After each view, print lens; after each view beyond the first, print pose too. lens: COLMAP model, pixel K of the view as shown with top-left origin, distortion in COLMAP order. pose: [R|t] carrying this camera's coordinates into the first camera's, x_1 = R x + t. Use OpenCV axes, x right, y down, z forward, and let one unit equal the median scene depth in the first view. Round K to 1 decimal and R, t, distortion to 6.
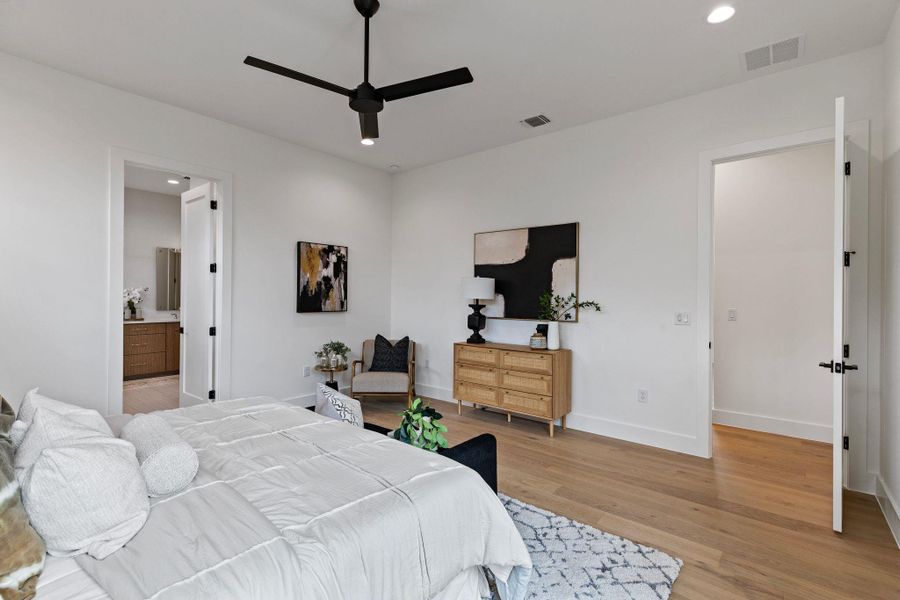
lens RADIAL K [[408.9, 0, 450.9], [0, 408.9, 299.7], [0, 0, 1]] dist [-0.002252, 0.000060]
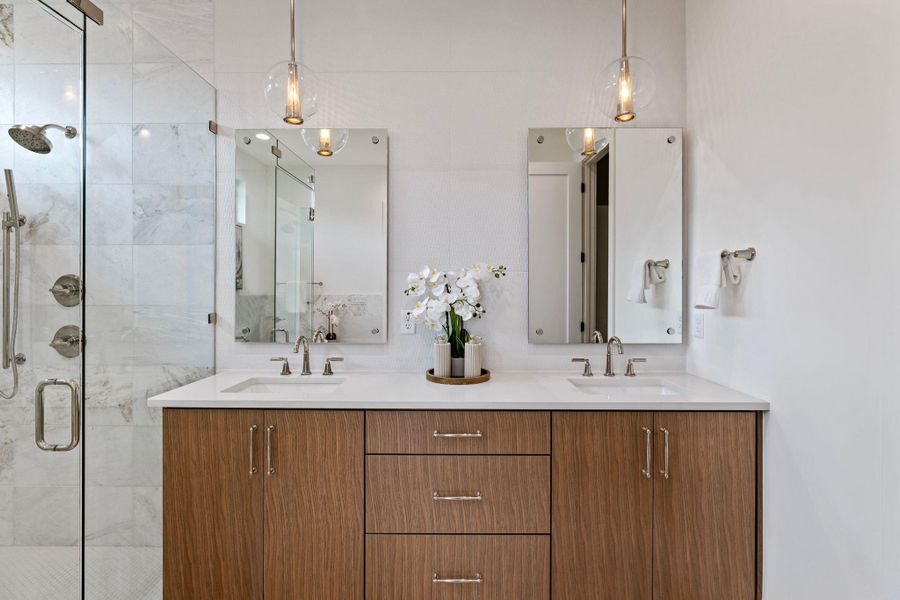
lens RADIAL K [[408.9, 0, 451.2], [0, 408.9, 295.5], [0, 0, 1]] dist [-0.002252, 0.000060]
pose [[0.622220, -0.004425, -0.782830, -0.547915], [0.002351, 0.999990, -0.003784, -0.007152], [0.782839, 0.000514, 0.622224, 0.806903]]
